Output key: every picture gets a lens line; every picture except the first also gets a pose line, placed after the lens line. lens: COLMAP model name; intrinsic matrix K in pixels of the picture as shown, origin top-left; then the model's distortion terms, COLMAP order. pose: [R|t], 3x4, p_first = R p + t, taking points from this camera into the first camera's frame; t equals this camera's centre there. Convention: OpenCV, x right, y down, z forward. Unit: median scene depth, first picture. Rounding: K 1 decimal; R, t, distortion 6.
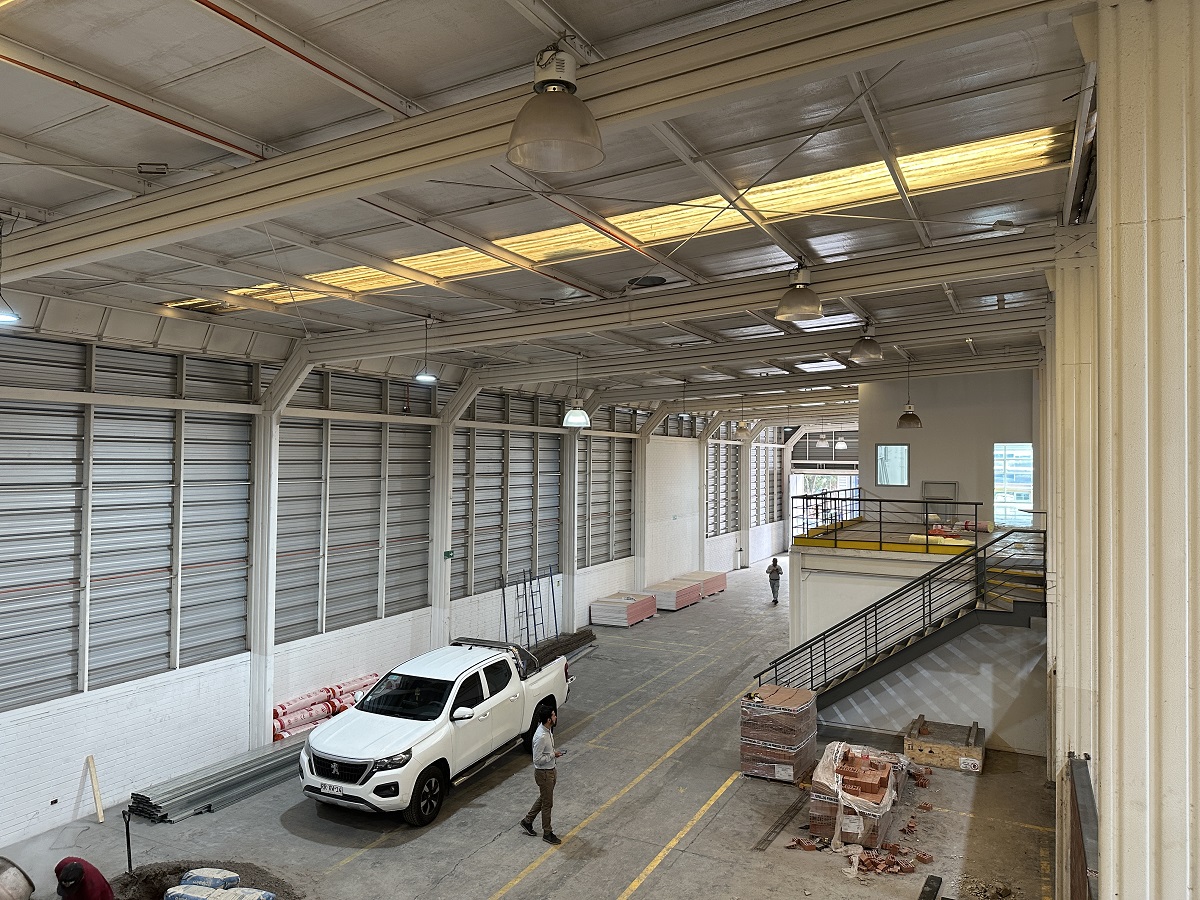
lens RADIAL K [[839.2, 0, 583.8], [0, 839.2, 434.6], [0, 0, 1]] dist [0.065588, -0.001513]
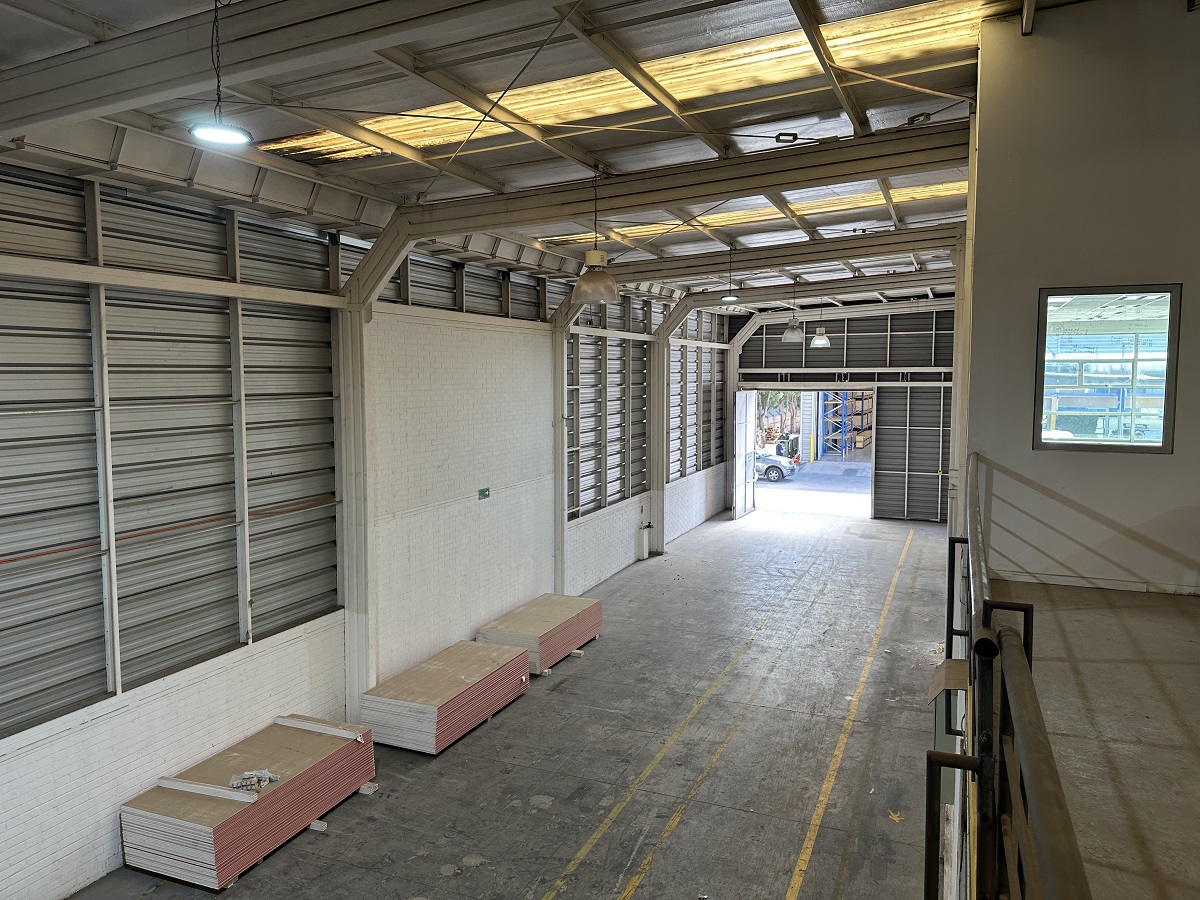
lens RADIAL K [[865.3, 0, 600.0], [0, 865.3, 450.0], [0, 0, 1]] dist [0.036697, -0.005699]
pose [[0.996765, -0.015594, 0.078840, 0.111743], [0.006137, 0.992900, 0.118796, 0.016399], [-0.080132, -0.117928, 0.989784, 0.442473]]
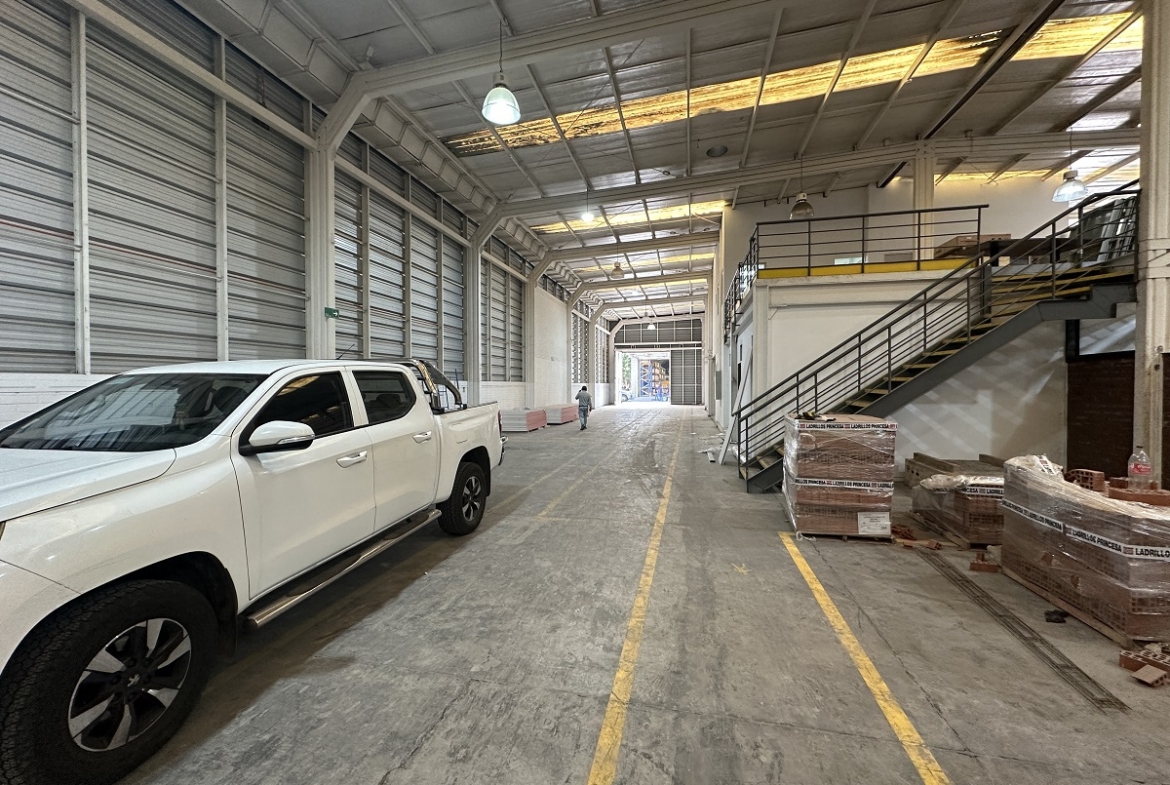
lens RADIAL K [[473.8, 0, 585.0], [0, 473.8, 392.5], [0, 0, 1]] dist [0.024090, 0.000118]
pose [[0.967997, -0.013610, 0.250591, -0.020312], [0.001311, 0.998789, 0.049180, 0.094426], [-0.250957, -0.047277, 0.966843, 0.239936]]
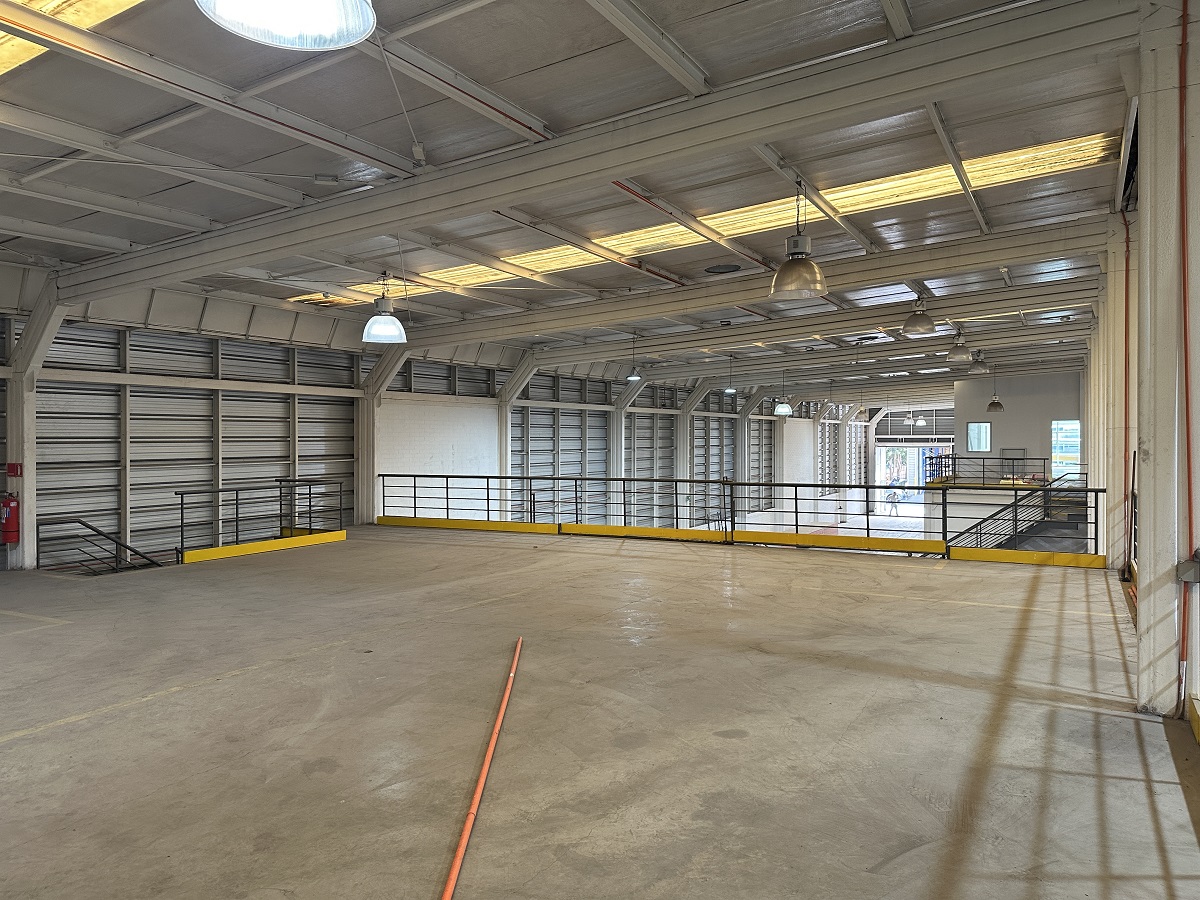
lens RADIAL K [[865.3, 0, 600.0], [0, 865.3, 450.0], [0, 0, 1]] dist [0.036697, -0.005699]
pose [[0.999742, -0.008064, -0.021253, -0.136063], [0.009007, 0.998961, 0.044665, -0.008258], [0.020871, -0.044845, 0.998776, -0.263742]]
